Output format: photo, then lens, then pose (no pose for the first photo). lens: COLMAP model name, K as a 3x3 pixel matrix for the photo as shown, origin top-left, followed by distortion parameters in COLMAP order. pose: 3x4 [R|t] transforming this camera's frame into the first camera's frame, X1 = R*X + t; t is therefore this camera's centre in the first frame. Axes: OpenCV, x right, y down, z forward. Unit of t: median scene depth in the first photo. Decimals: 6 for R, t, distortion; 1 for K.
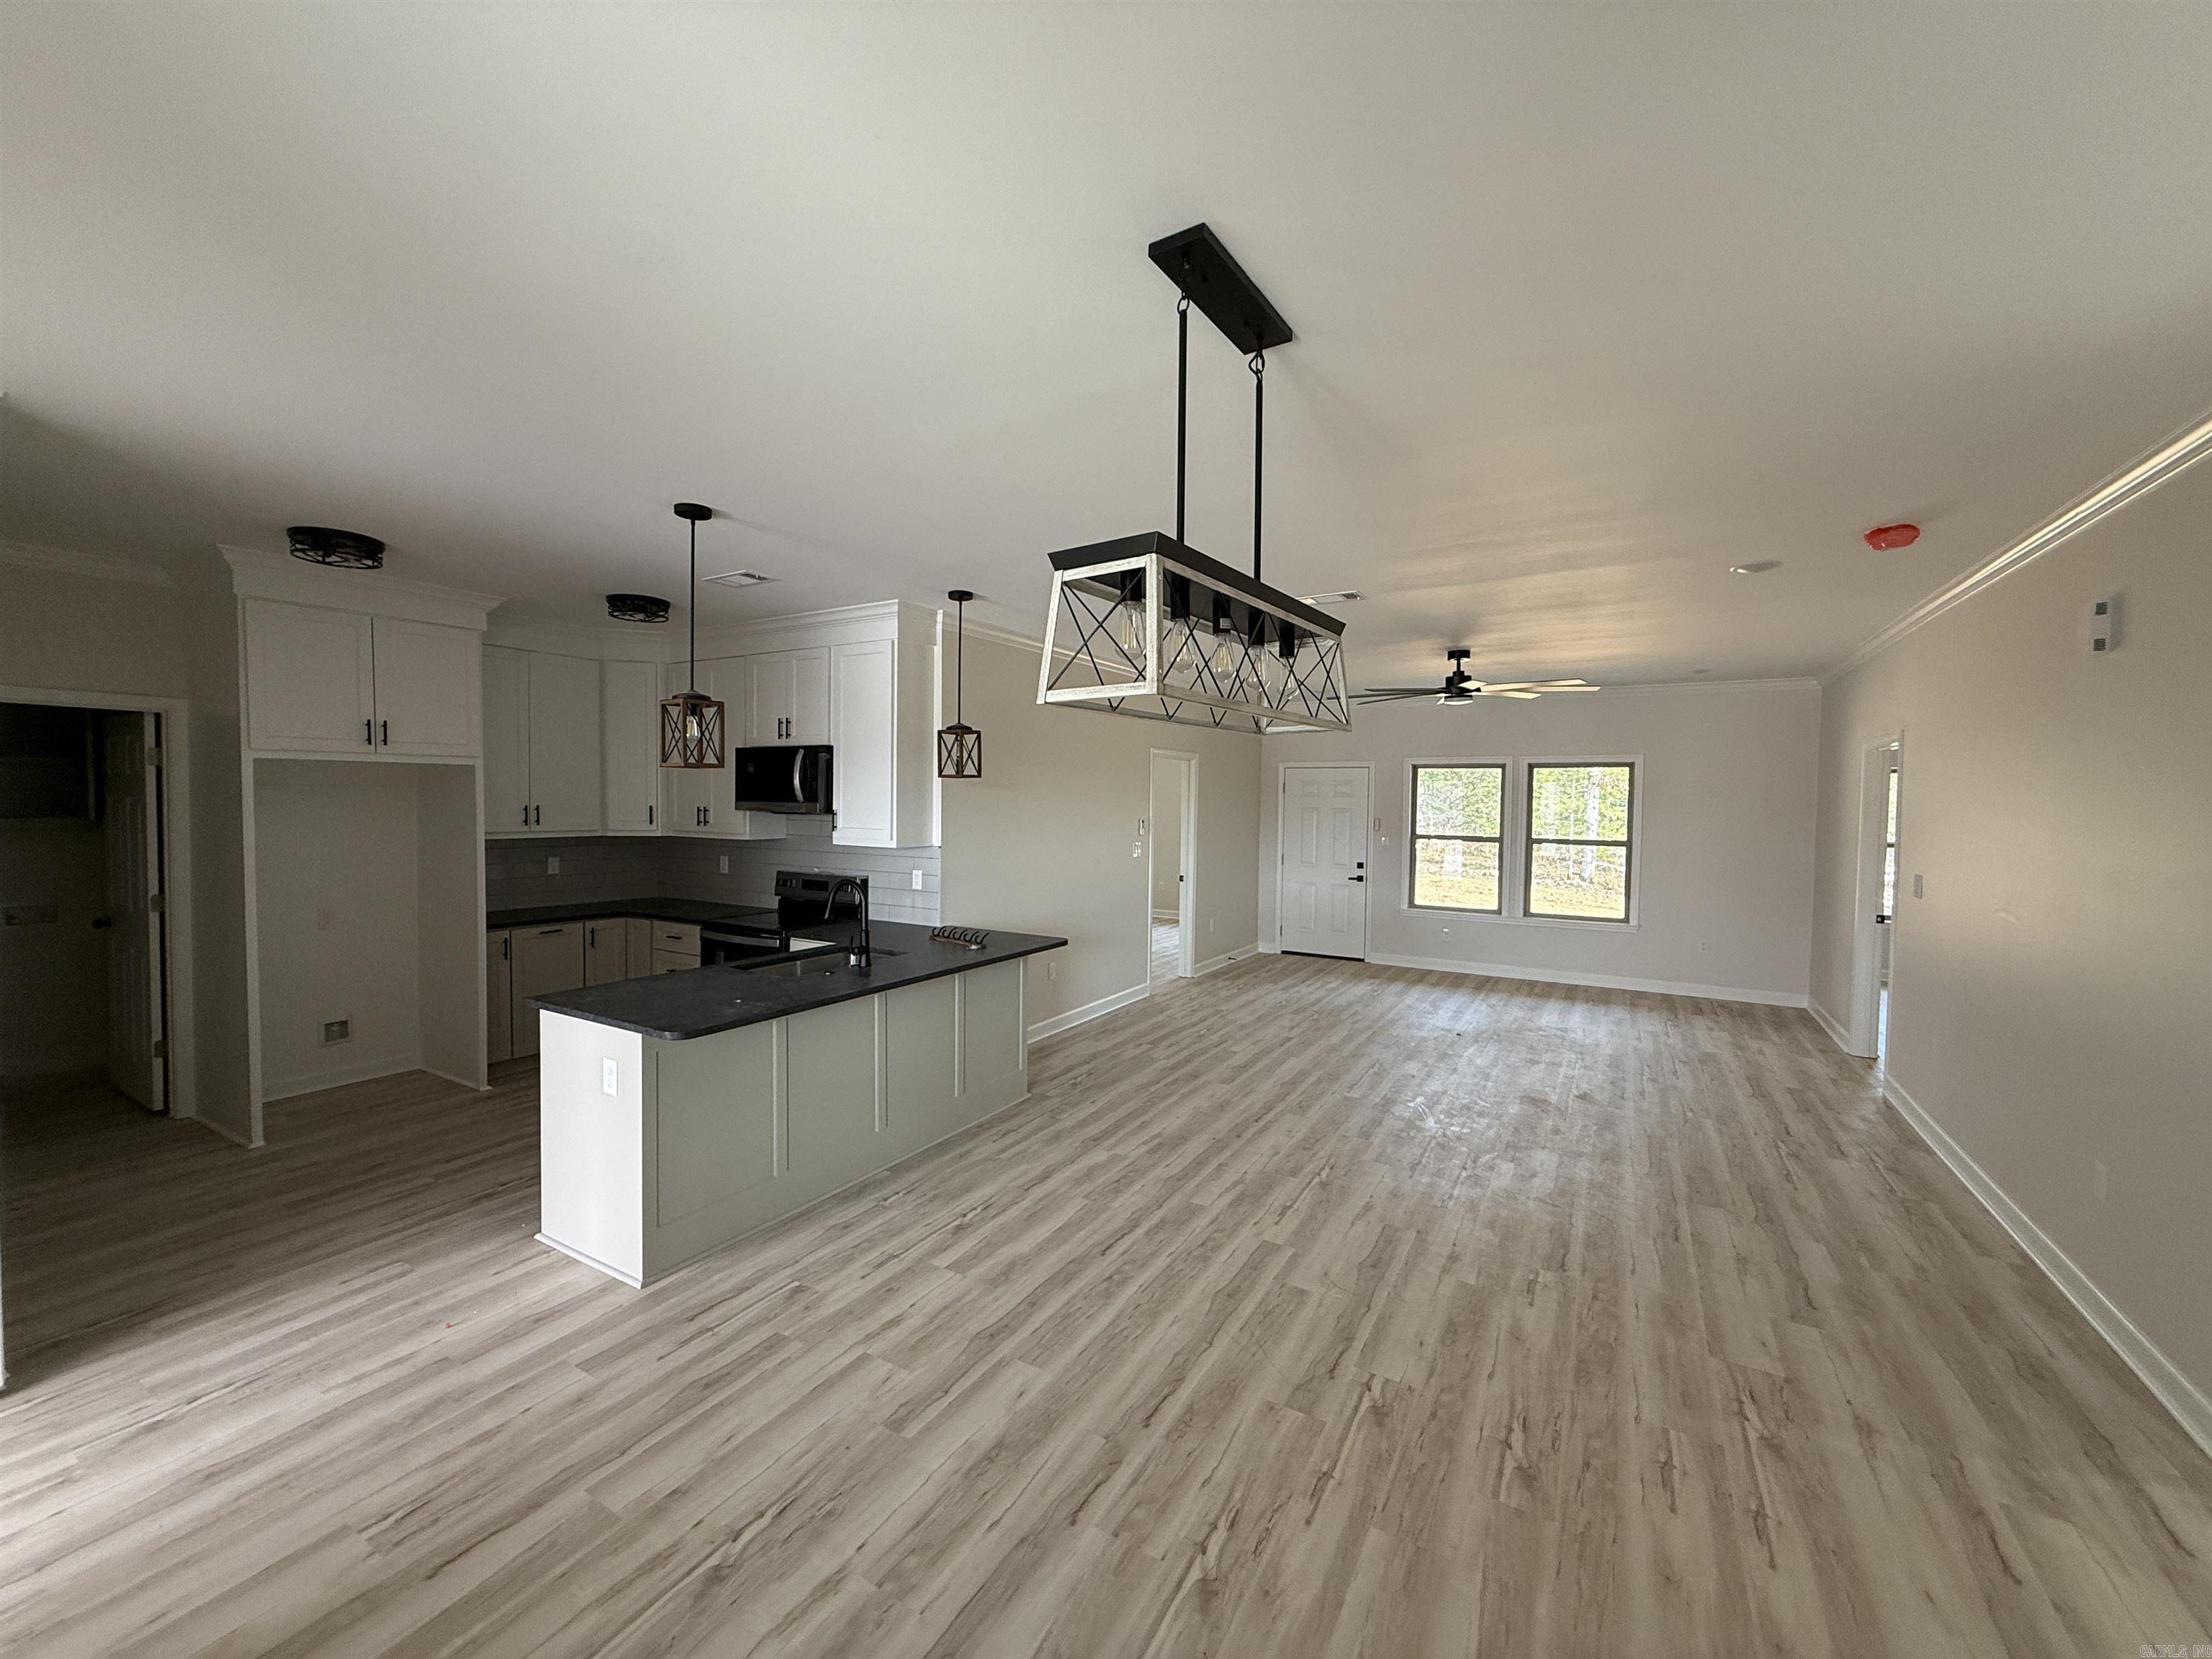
lens RADIAL K [[887.3, 0, 1105.3], [0, 887.3, 828.5], [0, 0, 1]] dist [0.000869, 0.001126]
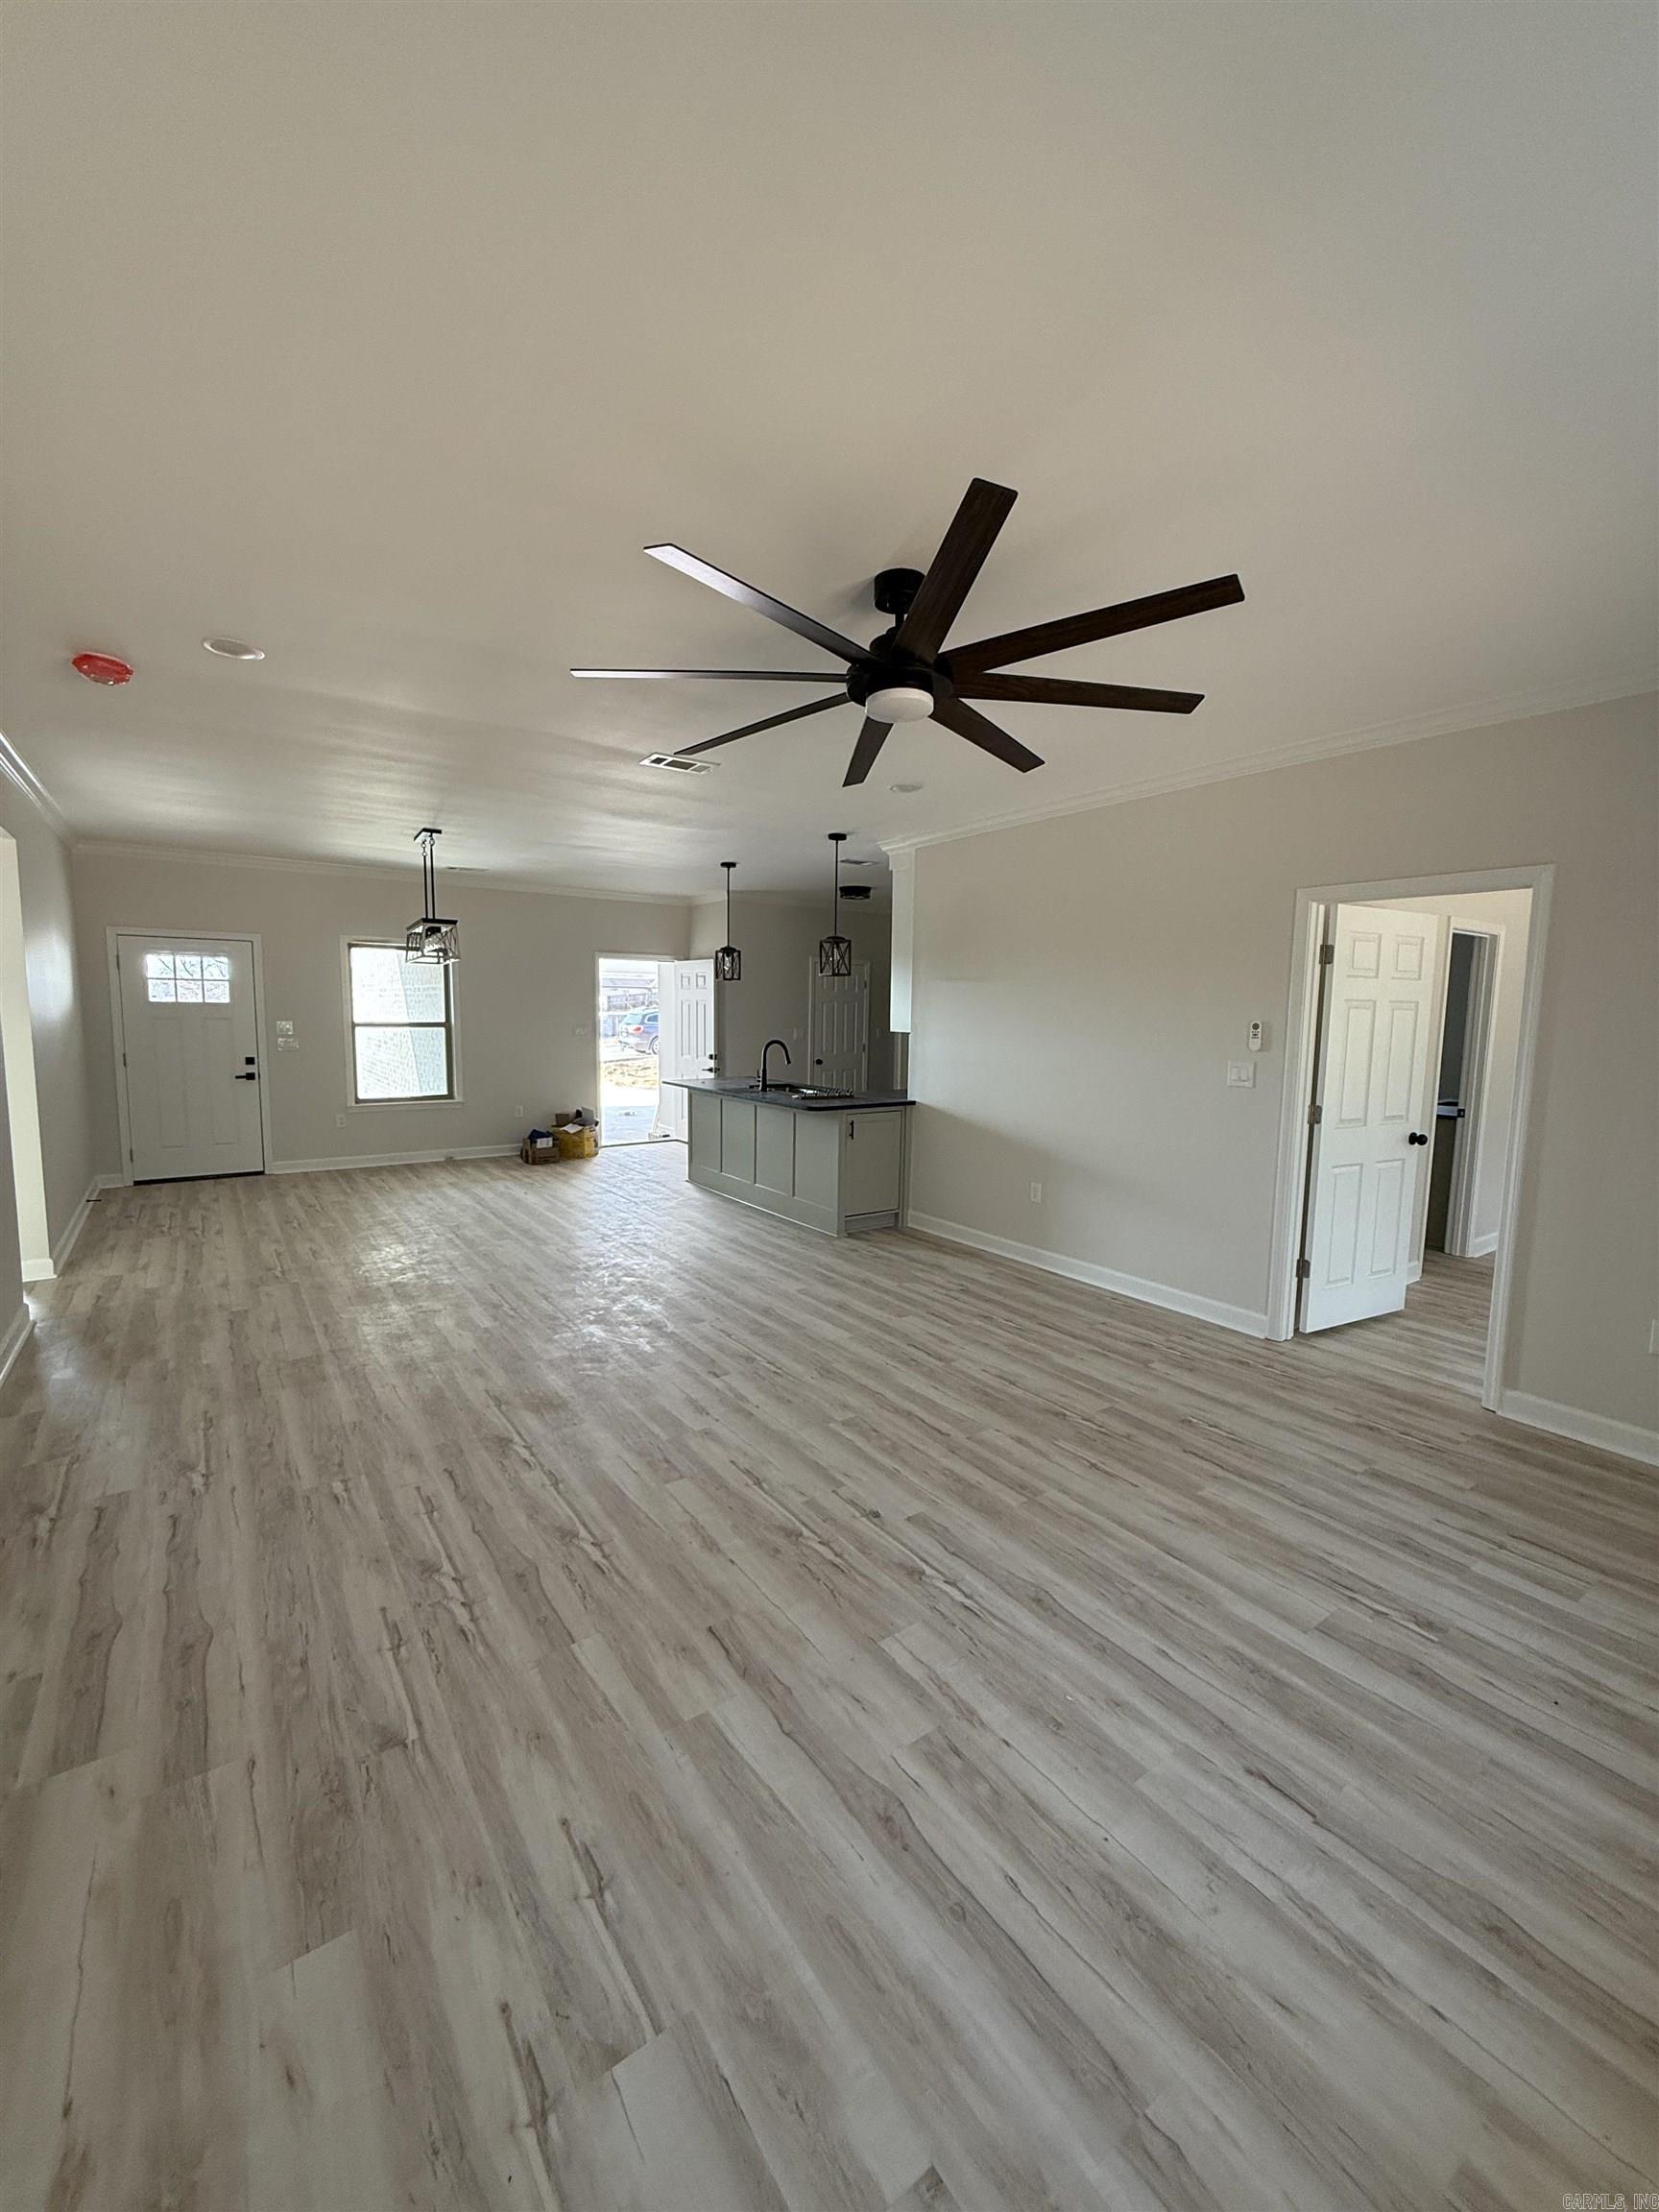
lens RADIAL K [[887.3, 0, 822.0], [0, 887.3, 1105.6], [0, 0, 1]] dist [0.000869, 0.001126]
pose [[-0.421130, 0.081945, -0.903291, 0.943353], [-0.049338, 0.992366, 0.113028, -0.011069], [0.905657, 0.092166, -0.413872, 1.378665]]
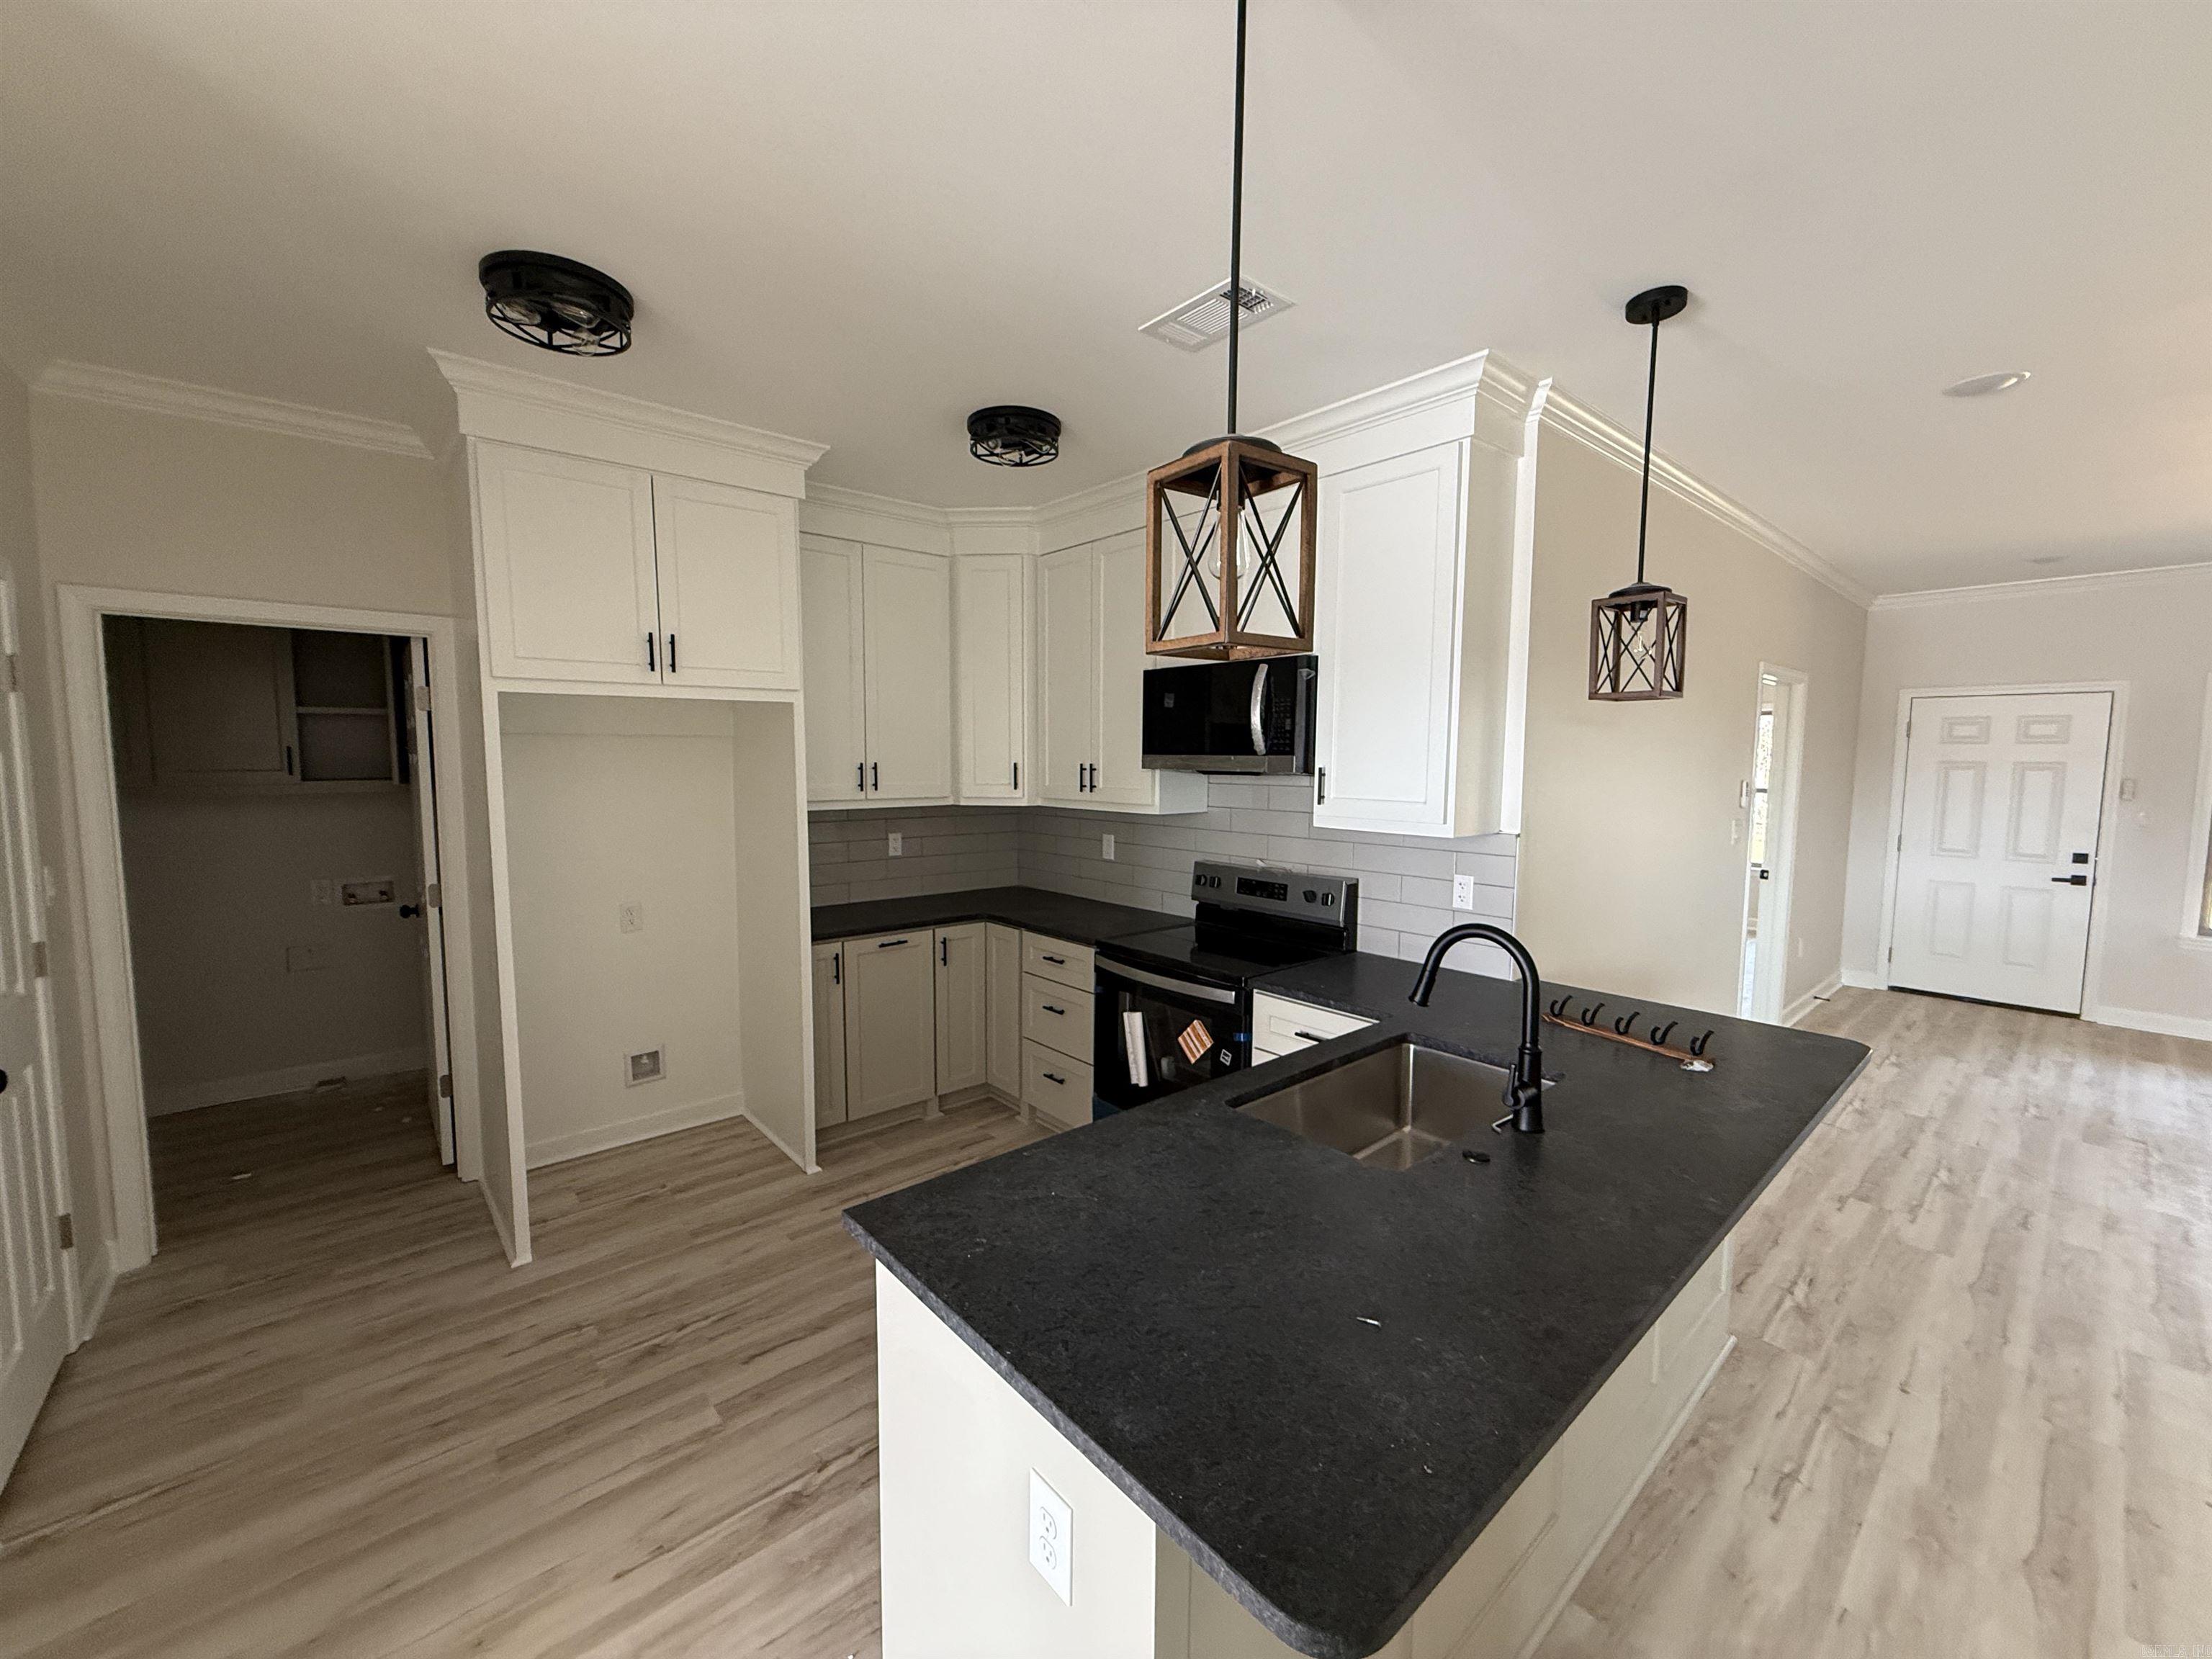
lens RADIAL K [[887.3, 0, 1099.6], [0, 887.3, 830.3], [0, 0, 1]] dist [0.000869, 0.001126]
pose [[0.947164, 0.019171, -0.320175, -0.251954], [-0.003169, 0.998723, 0.050426, -0.008488], [0.320733, -0.046747, 0.946015, 0.401368]]
